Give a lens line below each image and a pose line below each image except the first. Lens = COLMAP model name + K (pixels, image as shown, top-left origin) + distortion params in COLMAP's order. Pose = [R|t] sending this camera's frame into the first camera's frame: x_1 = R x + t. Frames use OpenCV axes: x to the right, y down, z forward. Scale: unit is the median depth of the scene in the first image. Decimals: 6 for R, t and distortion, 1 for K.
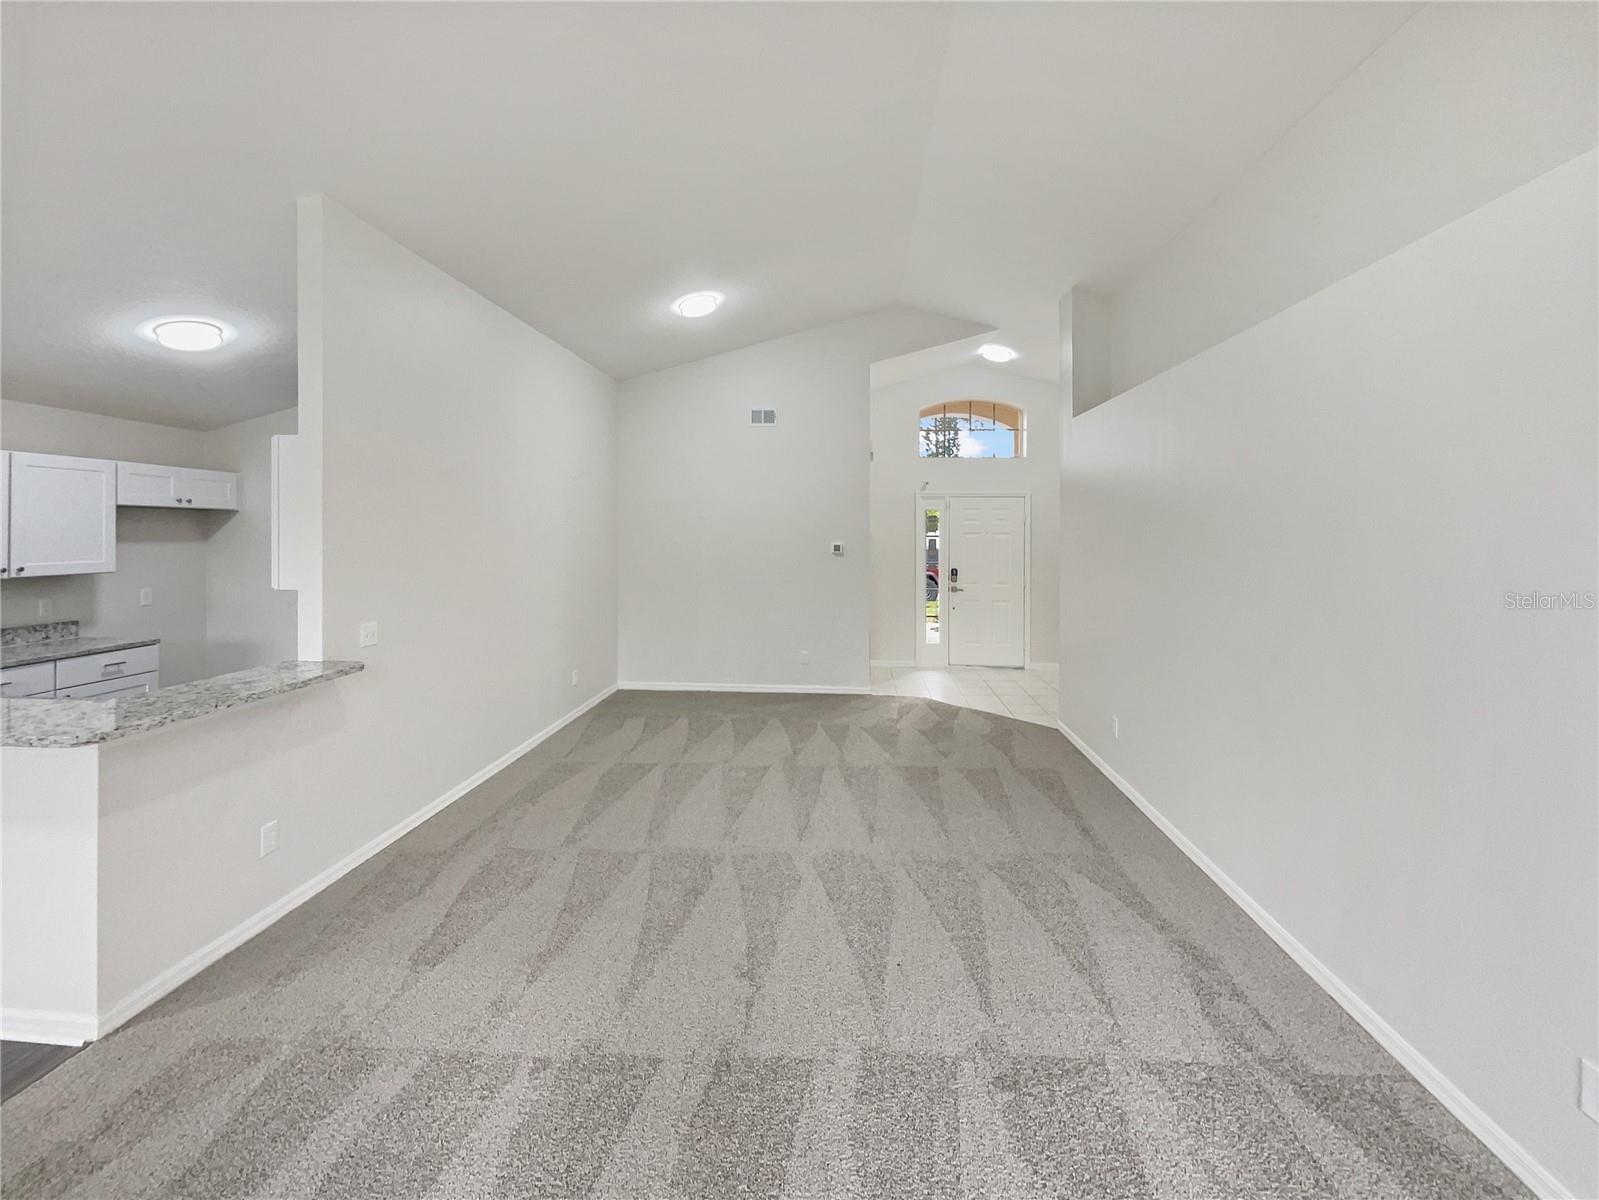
lens RADIAL K [[713.3, 0, 793.7], [0, 713.3, 532.4], [0, 0, 1]] dist [0.000789, 0.000432]
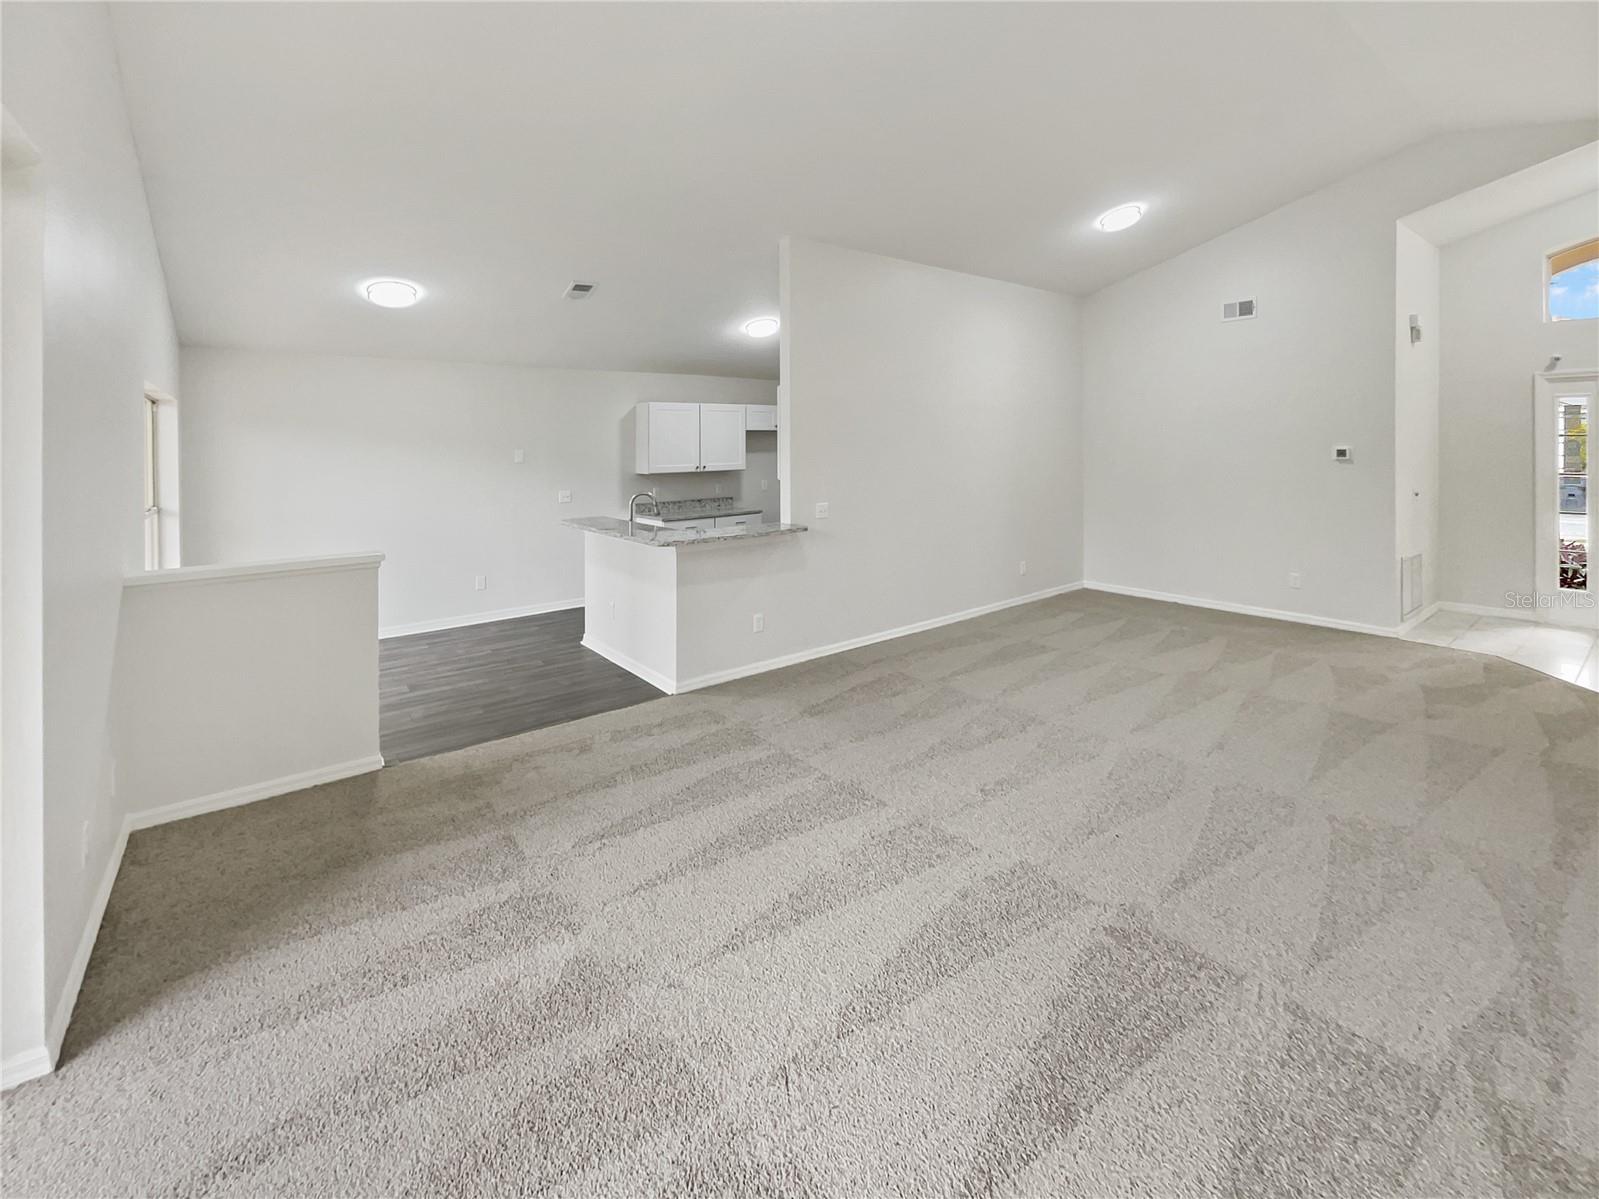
lens RADIAL K [[714.9, 0, 783.7], [0, 714.9, 436.4], [0, 0, 1]] dist [0.003950, 0.000542]
pose [[0.659393, -0.023811, -0.751421, 0.412860], [0.018622, 0.999709, -0.015337, 0.004208], [0.751568, -0.003880, 0.659645, -0.060366]]
